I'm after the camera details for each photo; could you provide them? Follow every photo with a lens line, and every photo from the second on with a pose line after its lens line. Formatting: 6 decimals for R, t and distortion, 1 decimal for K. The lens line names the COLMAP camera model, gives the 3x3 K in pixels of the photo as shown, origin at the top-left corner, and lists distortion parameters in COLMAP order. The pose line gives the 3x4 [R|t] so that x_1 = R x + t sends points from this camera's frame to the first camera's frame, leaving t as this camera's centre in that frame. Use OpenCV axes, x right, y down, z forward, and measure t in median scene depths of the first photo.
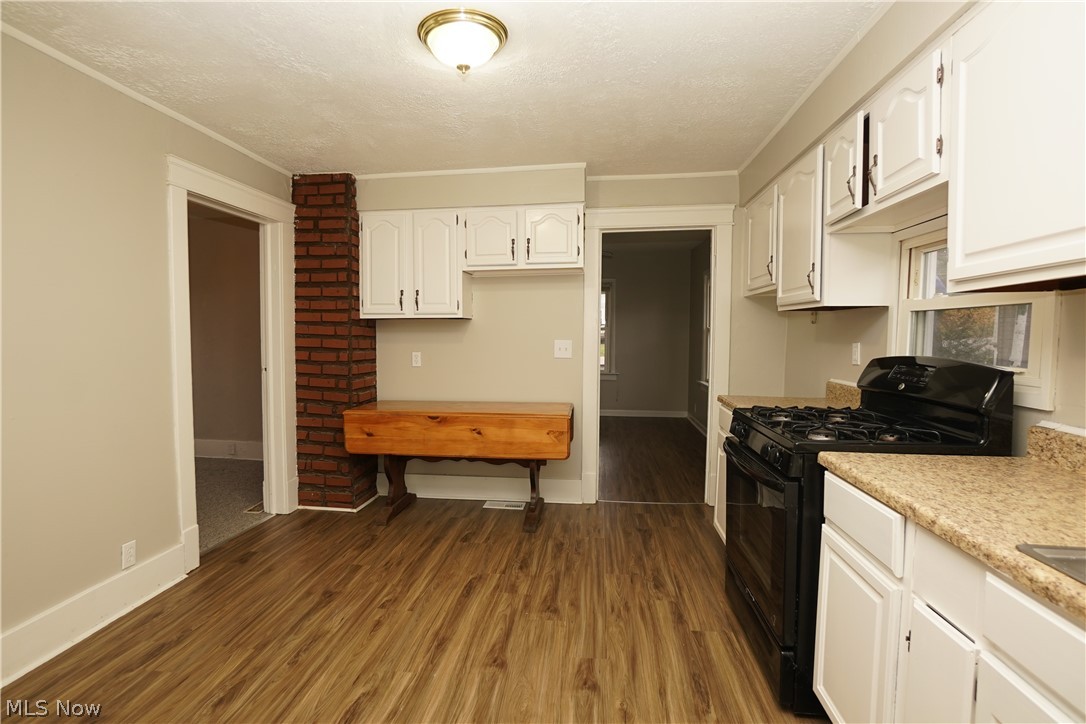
lens RADIAL K [[510.9, 0, 533.4], [0, 510.9, 358.5], [0, 0, 1]] dist [-0.027608, 0.001363]
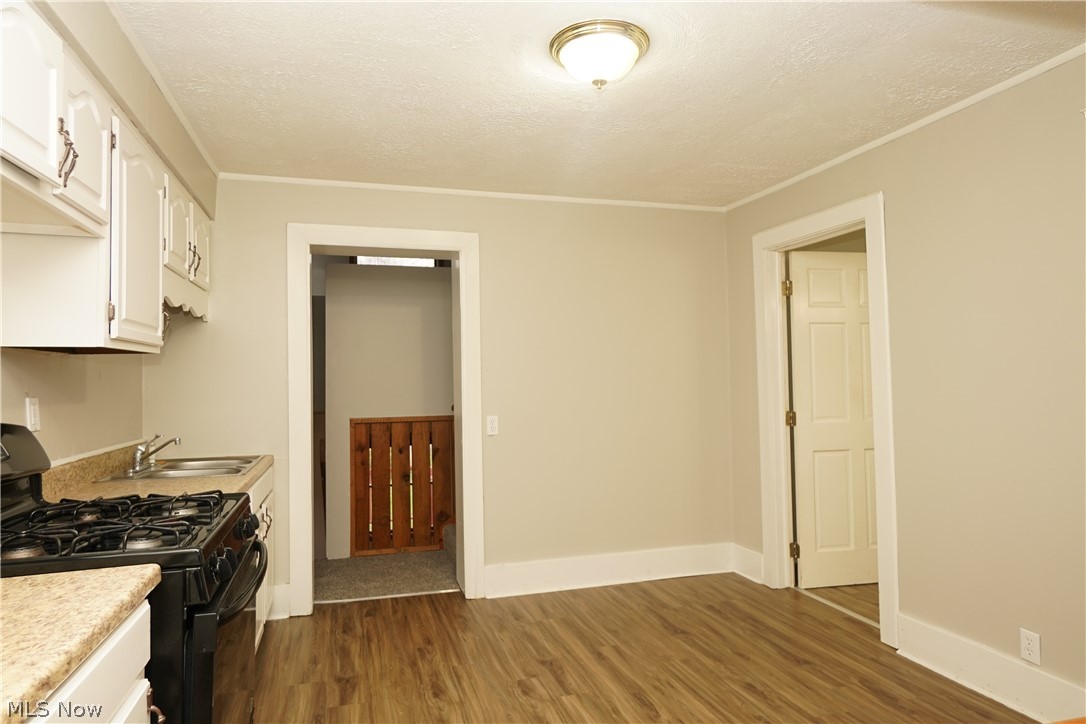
lens RADIAL K [[654.2, 0, 537.7], [0, 654.2, 360.6], [0, 0, 1]] dist [-0.001839, 0.001136]
pose [[-0.918426, -0.006910, -0.395532, 0.416465], [-0.011106, 0.999904, 0.008319, -0.084693], [0.395436, 0.012033, -0.918415, 2.008893]]
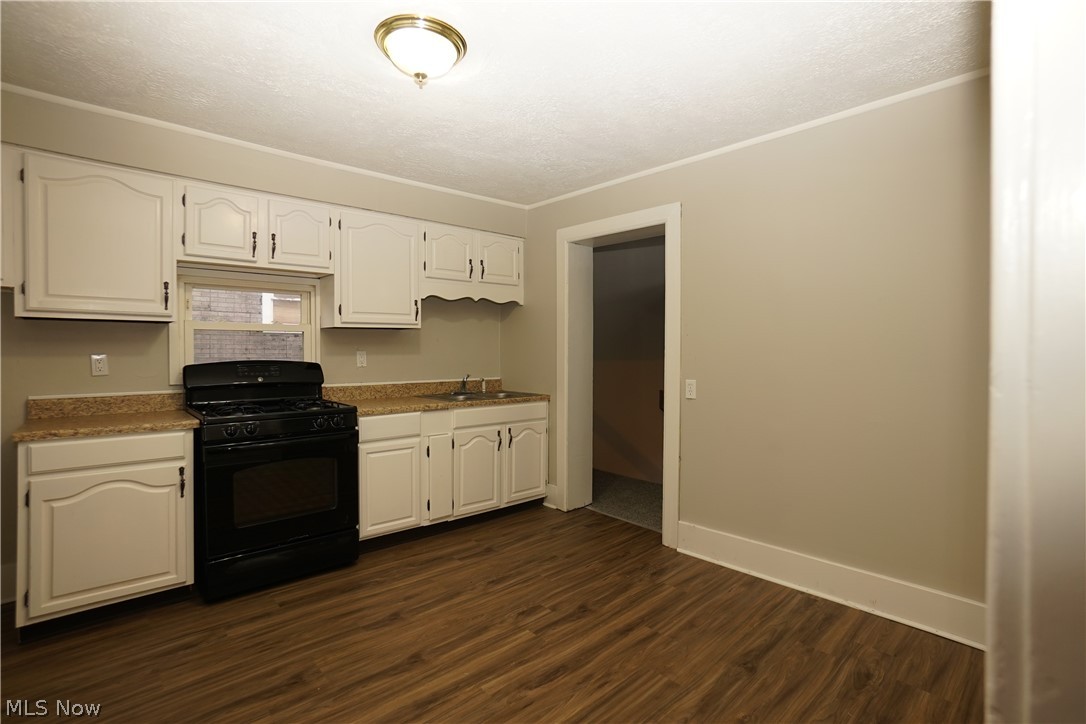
lens RADIAL K [[510.9, 0, 540.0], [0, 510.9, 356.7], [0, 0, 1]] dist [-0.027608, 0.001363]
pose [[-0.758753, -0.016880, 0.651160, -0.950828], [0.027267, 0.997965, 0.057643, -0.073280], [-0.650808, 0.061492, -0.756748, 1.616310]]
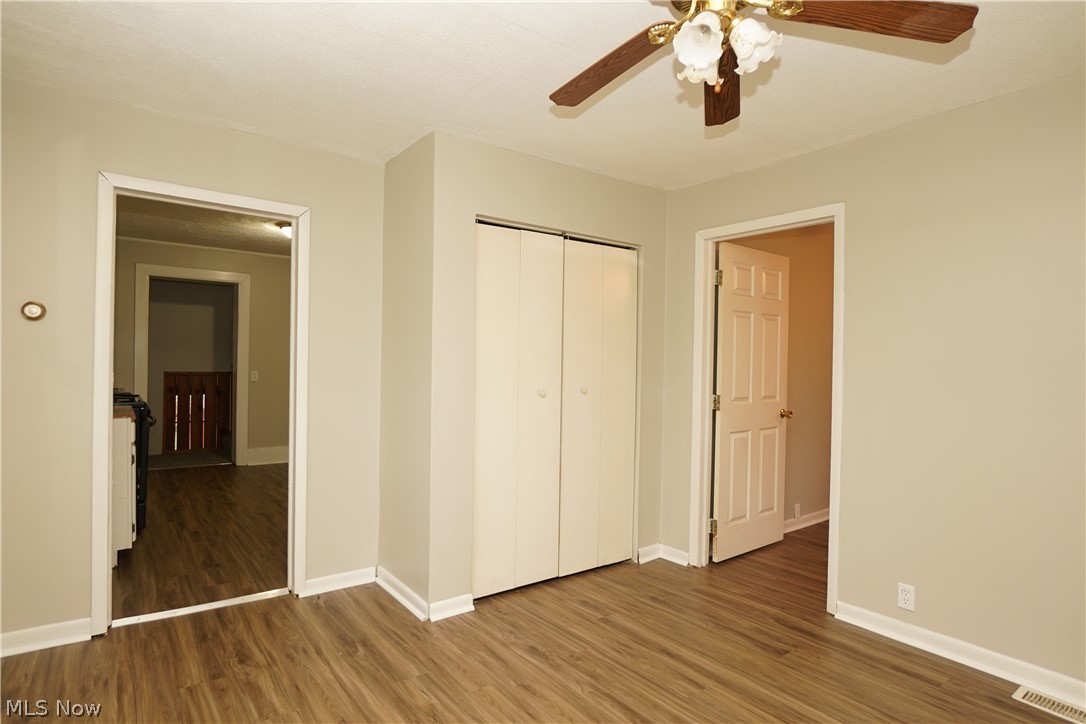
lens RADIAL K [[595.7, 0, 538.9], [0, 595.7, 364.9], [0, 0, 1]] dist [-0.006656, -0.000608]
pose [[-0.713415, -0.021186, -0.700422, 1.033437], [-0.064333, 0.997302, 0.035360, -0.170368], [0.697783, 0.070286, -0.712853, 3.843371]]
